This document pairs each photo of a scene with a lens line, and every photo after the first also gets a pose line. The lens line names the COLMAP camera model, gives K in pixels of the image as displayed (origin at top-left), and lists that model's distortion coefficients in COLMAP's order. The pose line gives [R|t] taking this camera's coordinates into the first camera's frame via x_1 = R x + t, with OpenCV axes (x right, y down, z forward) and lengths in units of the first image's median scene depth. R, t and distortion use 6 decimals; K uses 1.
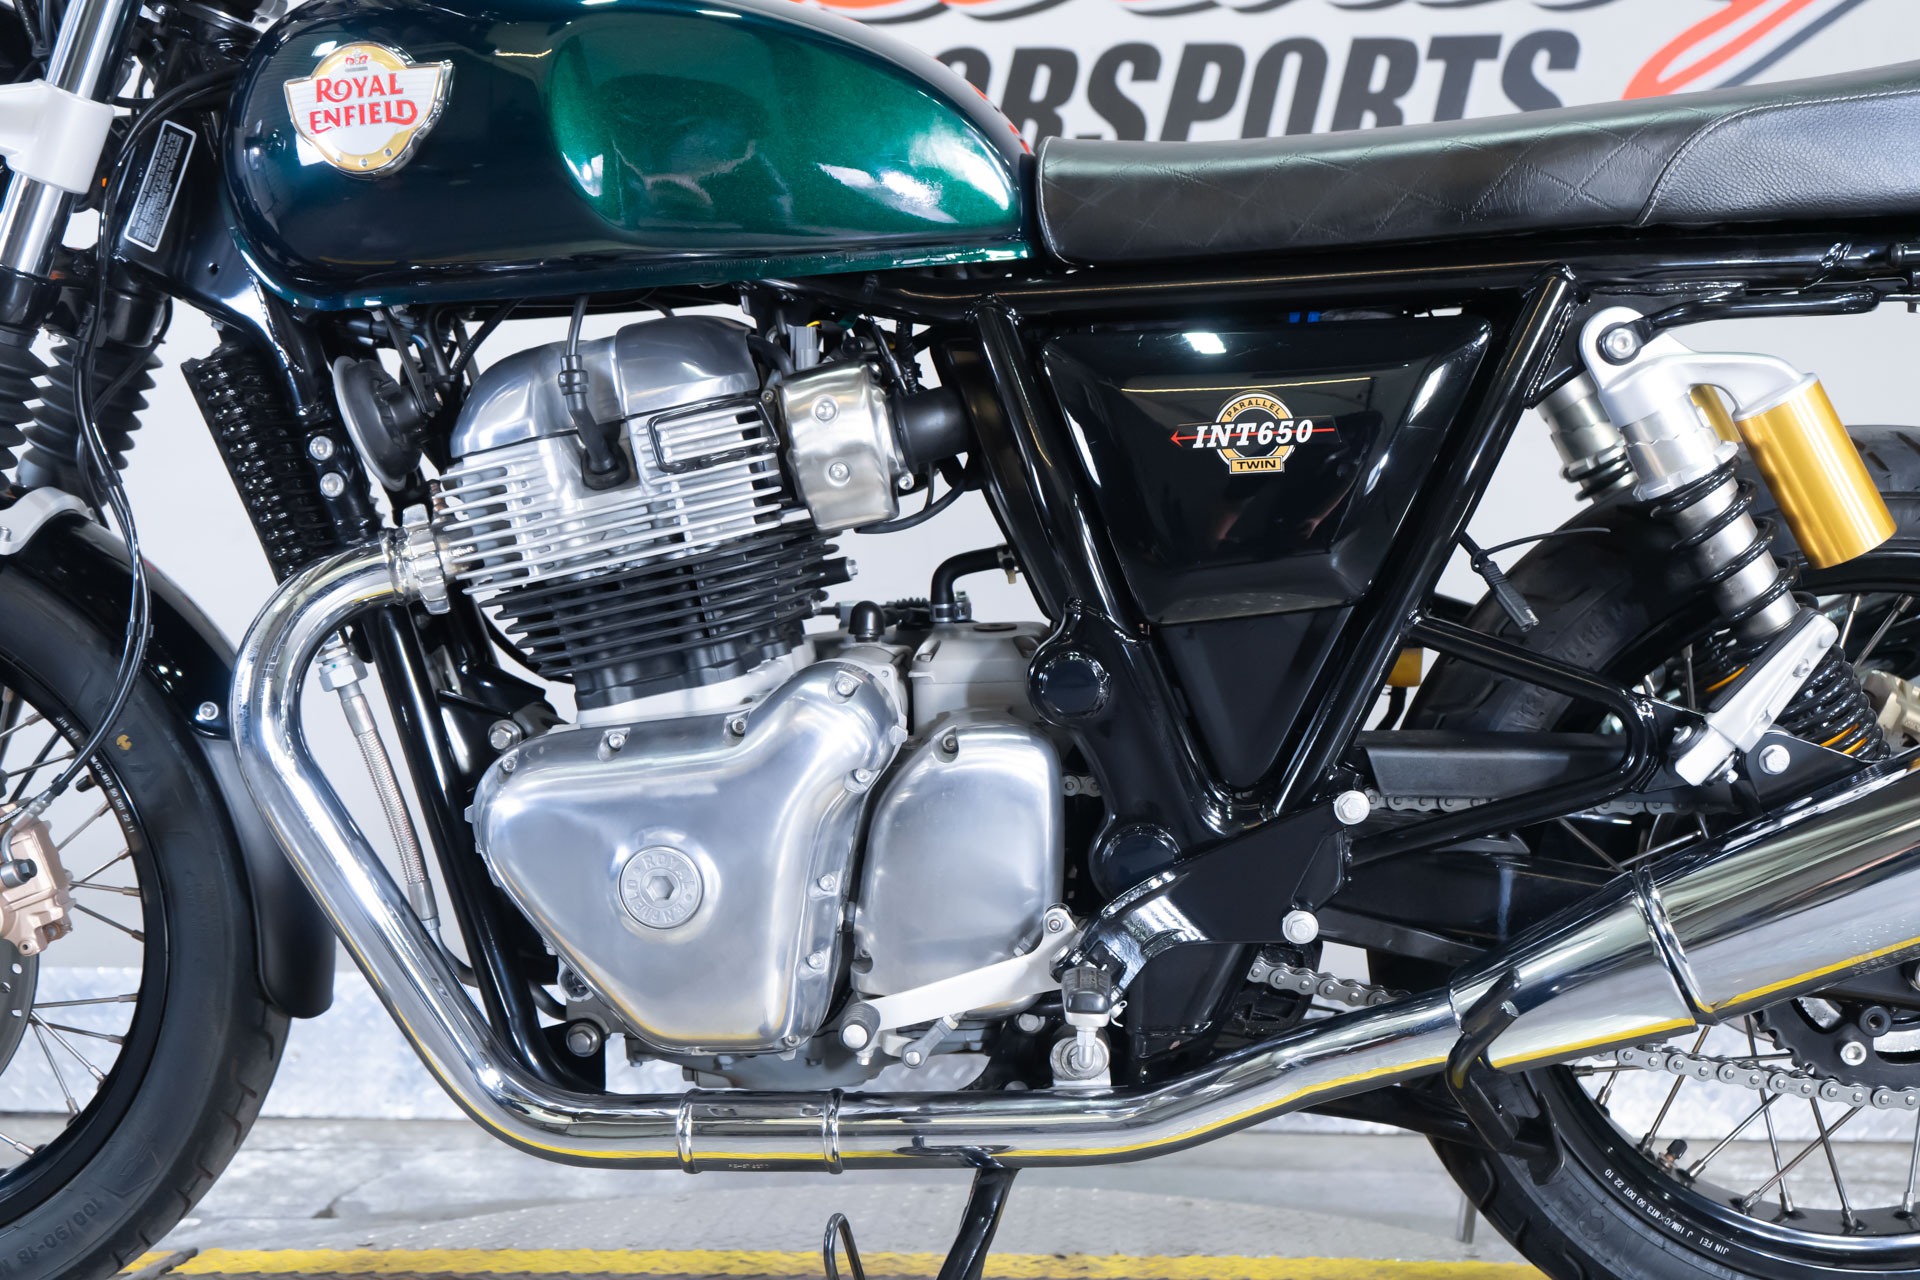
lens RADIAL K [[2291.8, 0, 1069.7], [0, 2291.8, 693.3], [0, 0, 1]] dist [-0.002285, -0.016954]
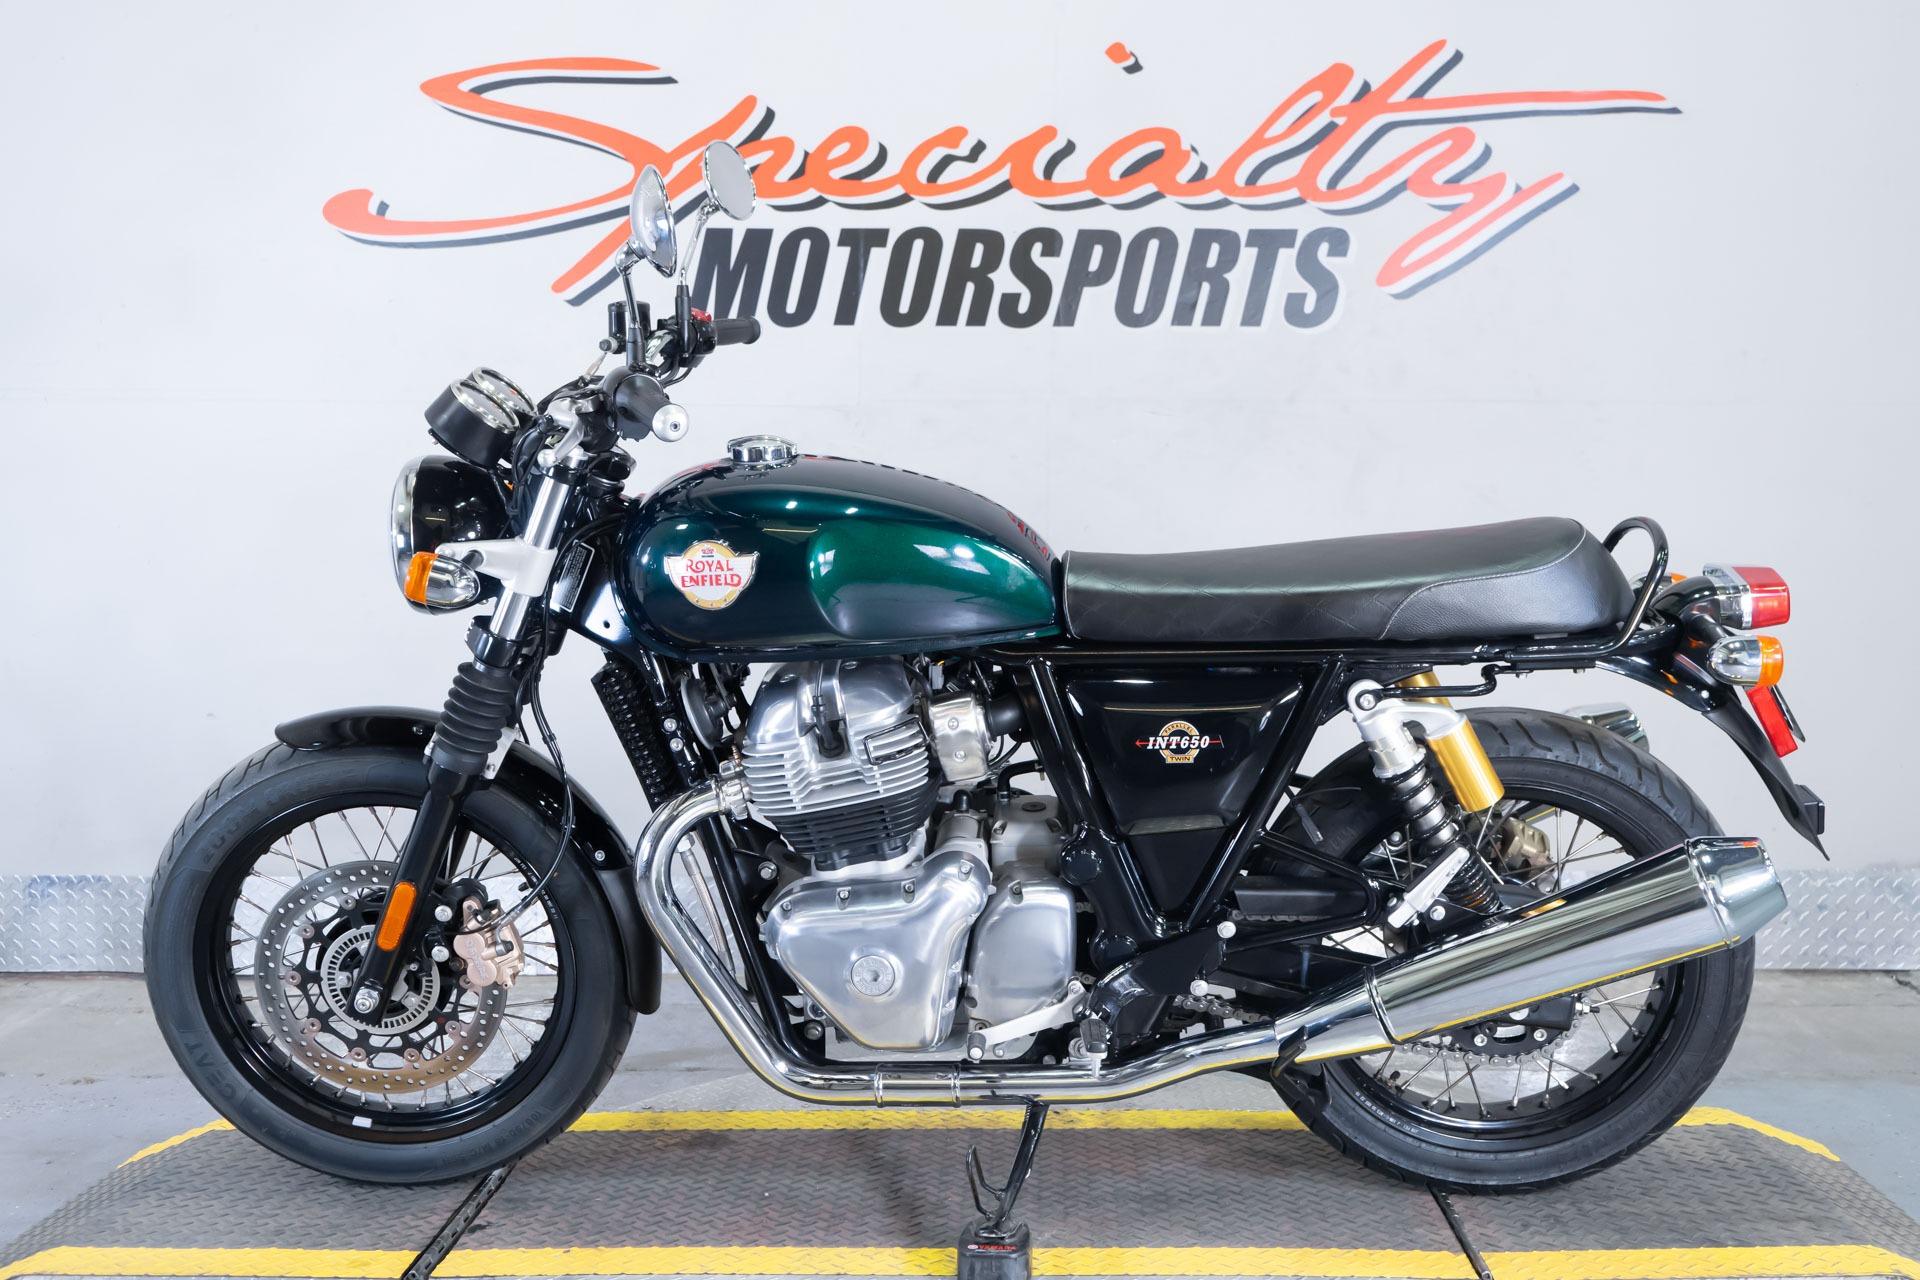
lens RADIAL K [[2015.2, 0, 960.0], [0, 2015.2, 640.0], [0, 0, 1]] dist [0.002728, 0.016668]
pose [[0.999407, -0.009671, 0.033039, -0.152526], [0.005741, 0.993112, 0.117031, -0.381727], [-0.033944, -0.116772, 0.992579, -0.642245]]
